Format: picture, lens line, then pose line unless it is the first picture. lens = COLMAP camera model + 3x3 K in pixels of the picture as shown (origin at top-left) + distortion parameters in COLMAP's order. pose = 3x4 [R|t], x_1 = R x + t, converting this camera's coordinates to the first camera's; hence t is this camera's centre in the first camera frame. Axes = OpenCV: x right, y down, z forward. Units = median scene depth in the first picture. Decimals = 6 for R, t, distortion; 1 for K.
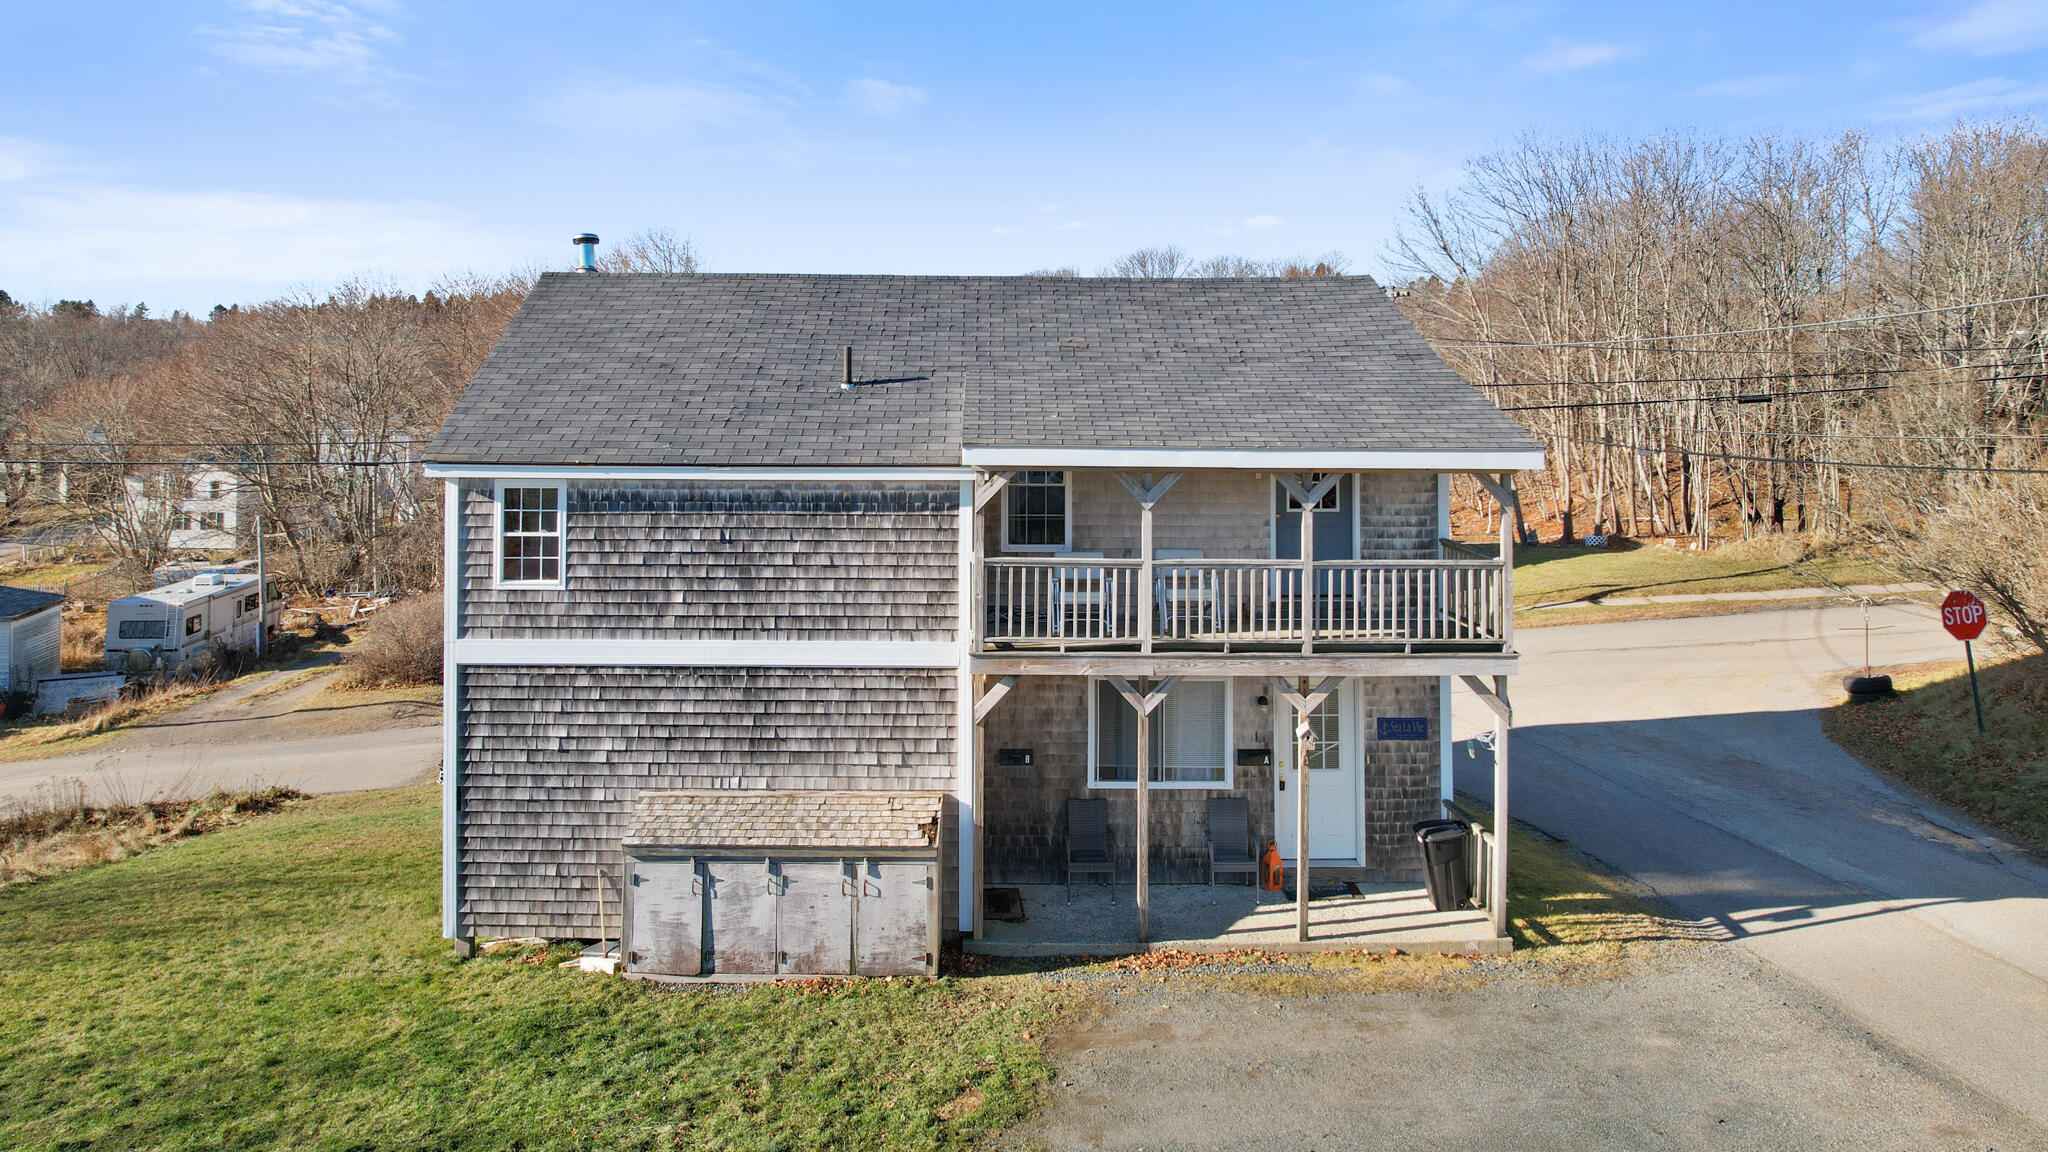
lens RADIAL K [[1308.4, 0, 1024.0], [0, 1308.4, 576.0], [0, 0, 1]] dist [-0.039656, -0.000691]
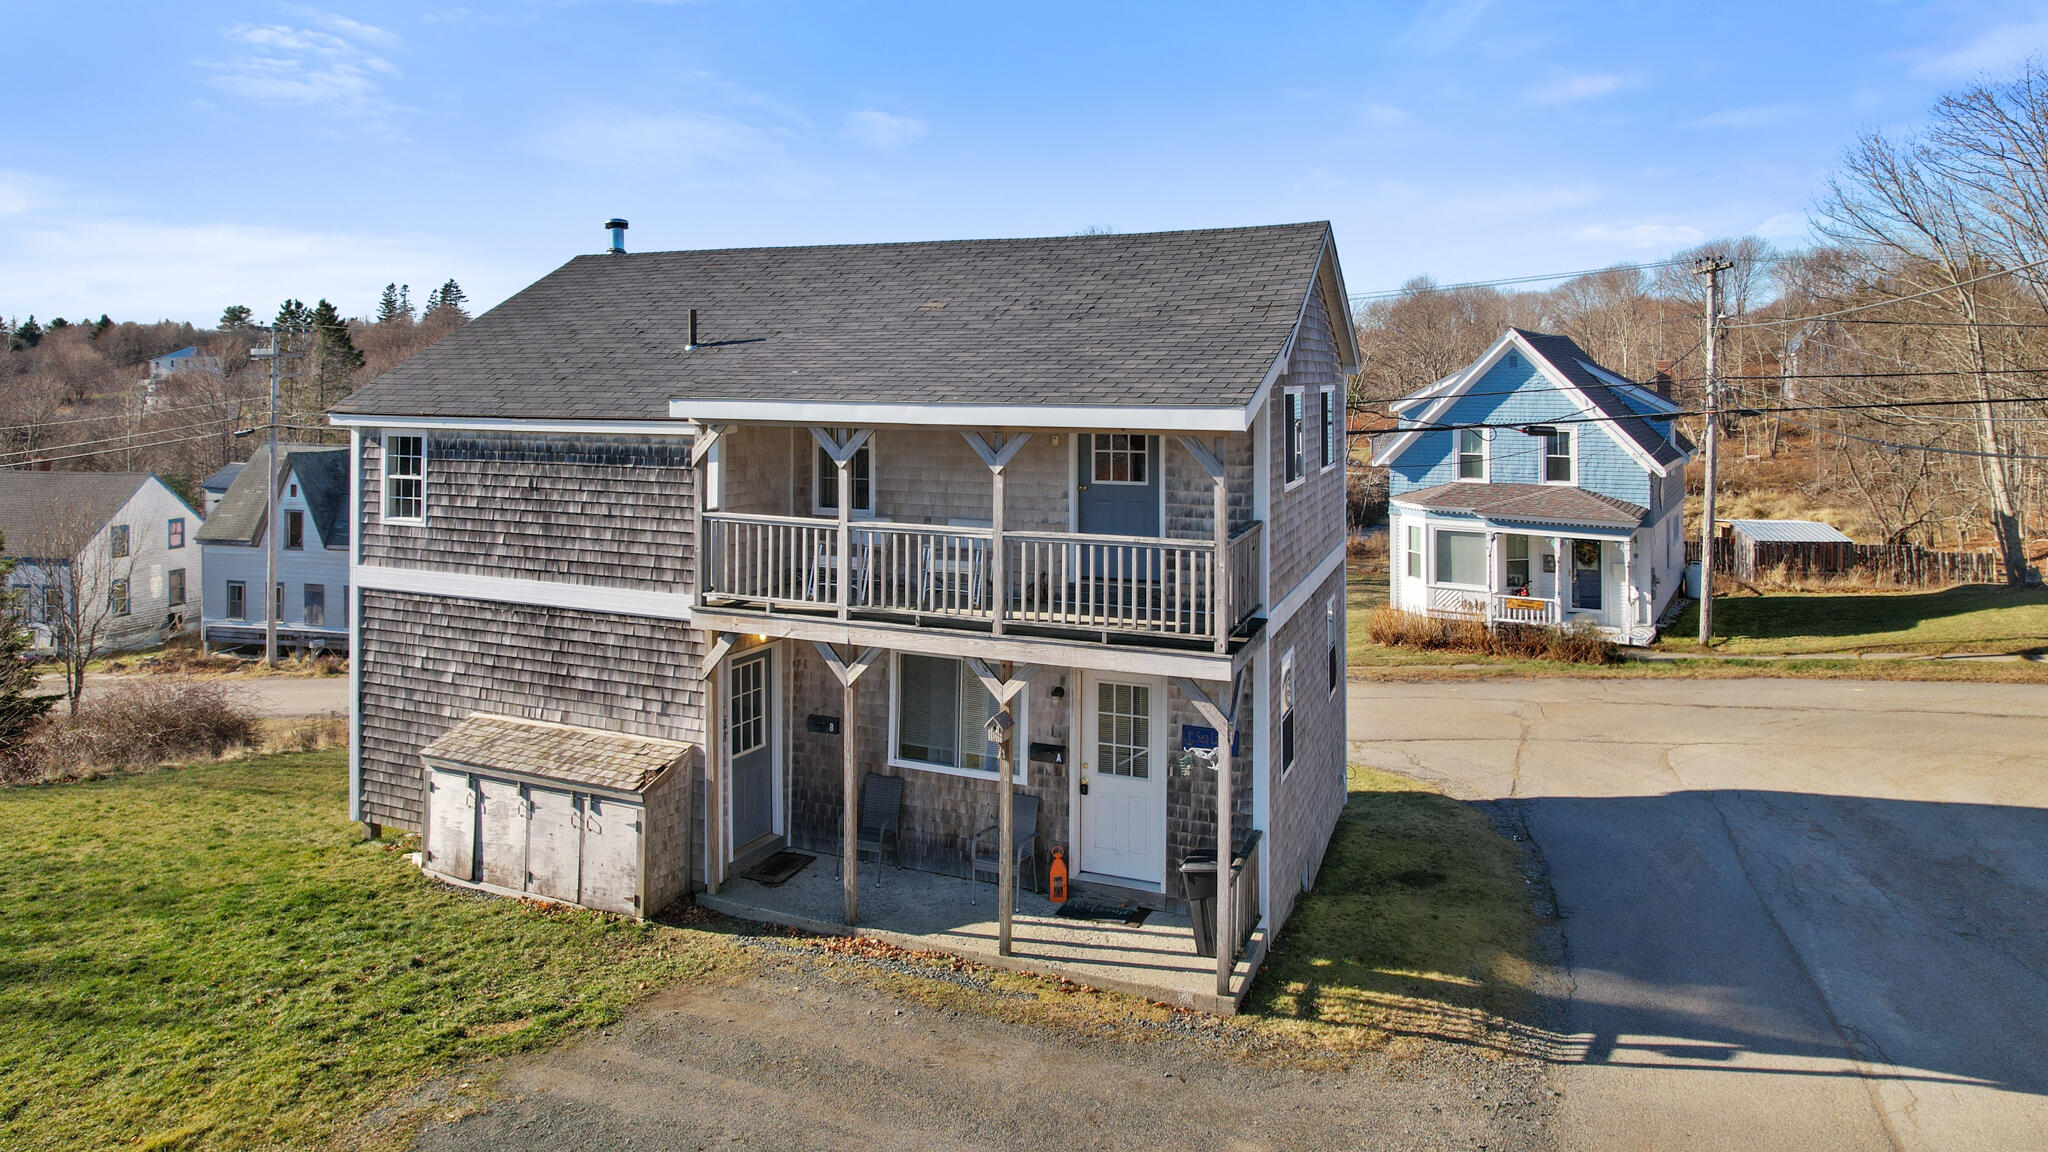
lens RADIAL K [[1308.4, 0, 1024.0], [0, 1308.4, 576.0], [0, 0, 1]] dist [-0.039656, -0.000691]
pose [[0.910902, 0.061546, -0.408006, 0.582348], [-0.063614, 0.997938, 0.008513, 0.010321], [0.407689, 0.018201, 0.912939, 0.179700]]
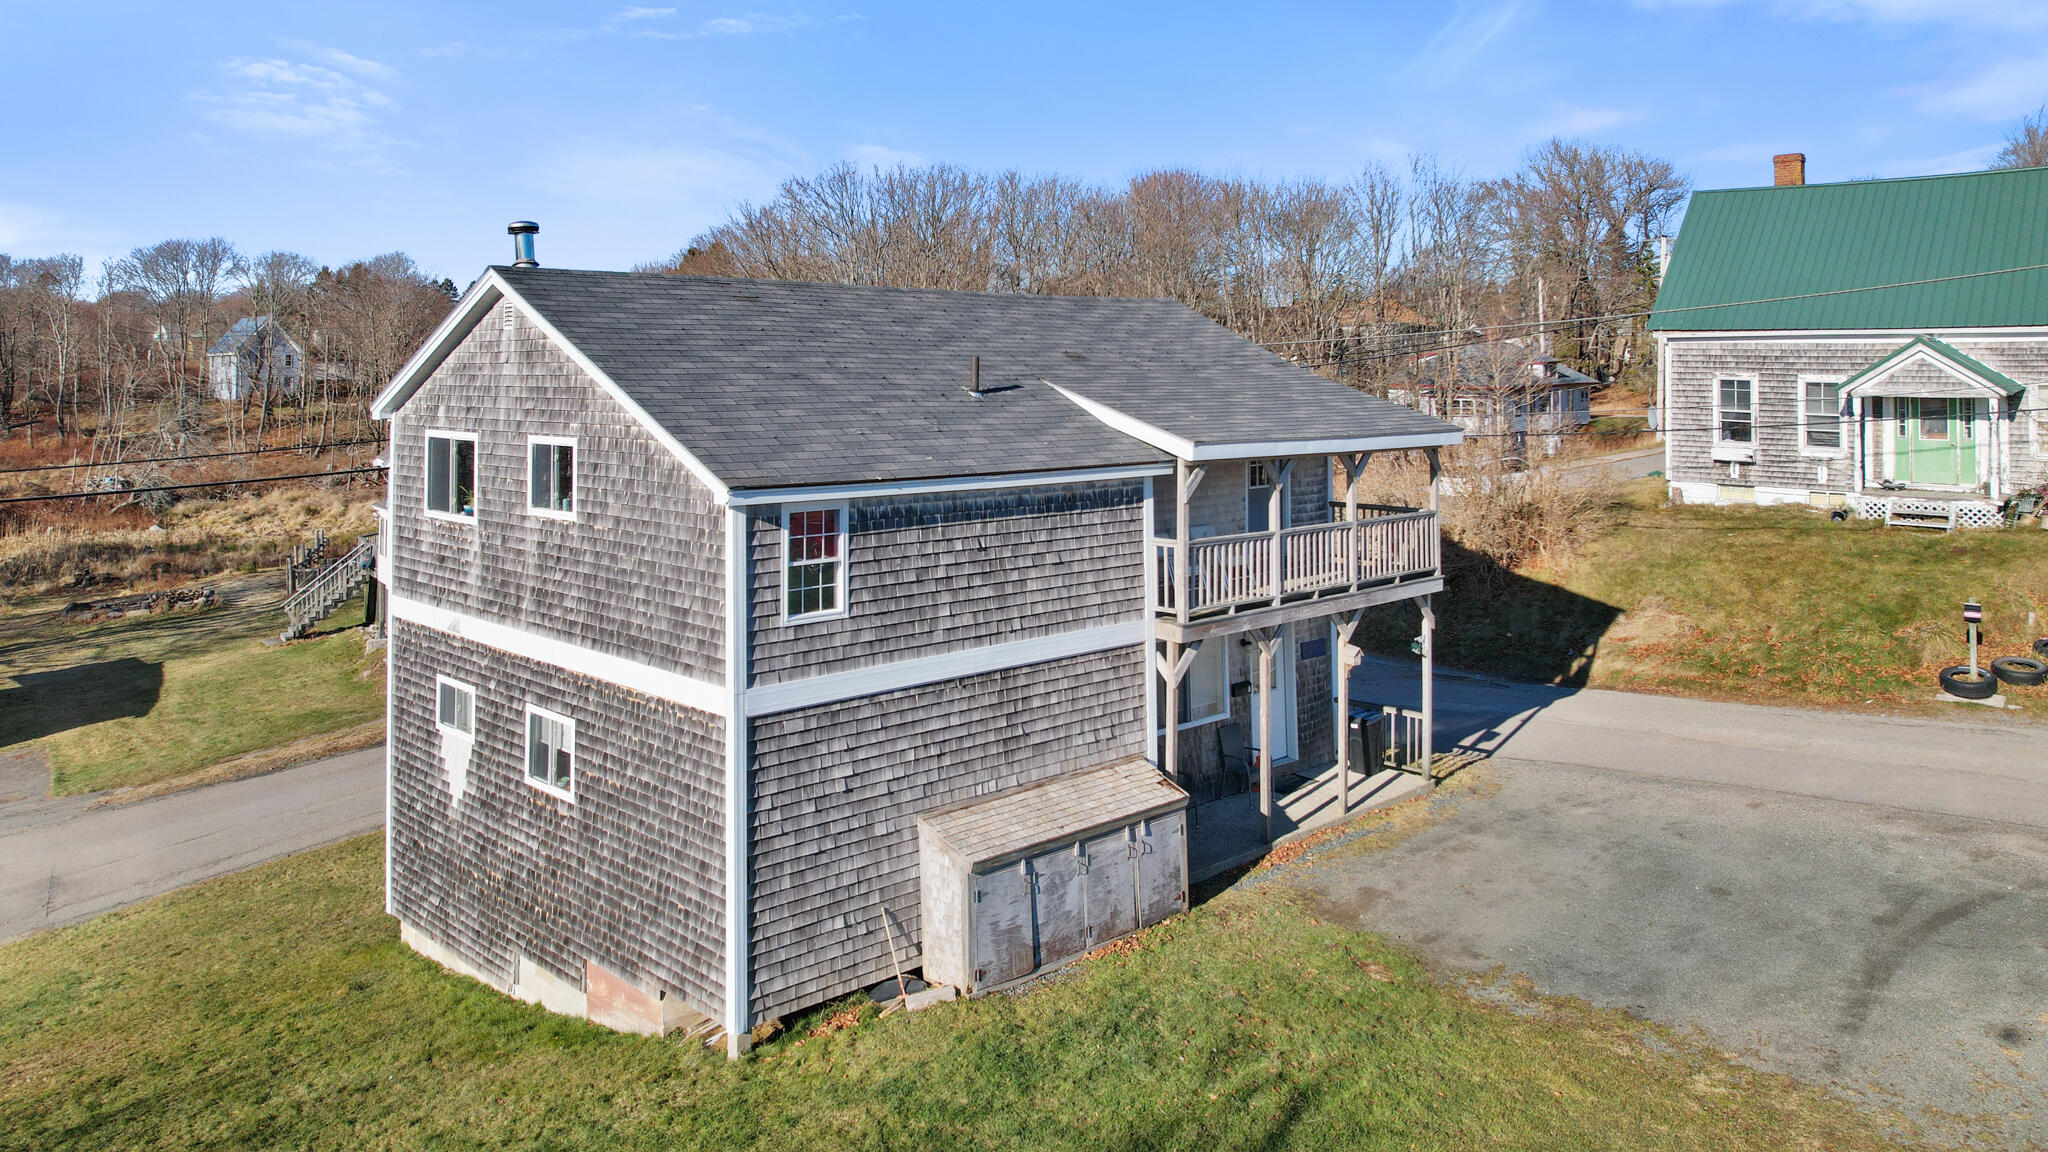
lens RADIAL K [[1308.4, 0, 1024.0], [0, 1308.4, 576.0], [0, 0, 1]] dist [-0.039656, -0.000691]
pose [[0.759074, -0.106229, 0.642278, -0.850328], [0.106912, 0.993543, 0.037973, -0.040615], [-0.642165, 0.039843, 0.765530, 0.199176]]
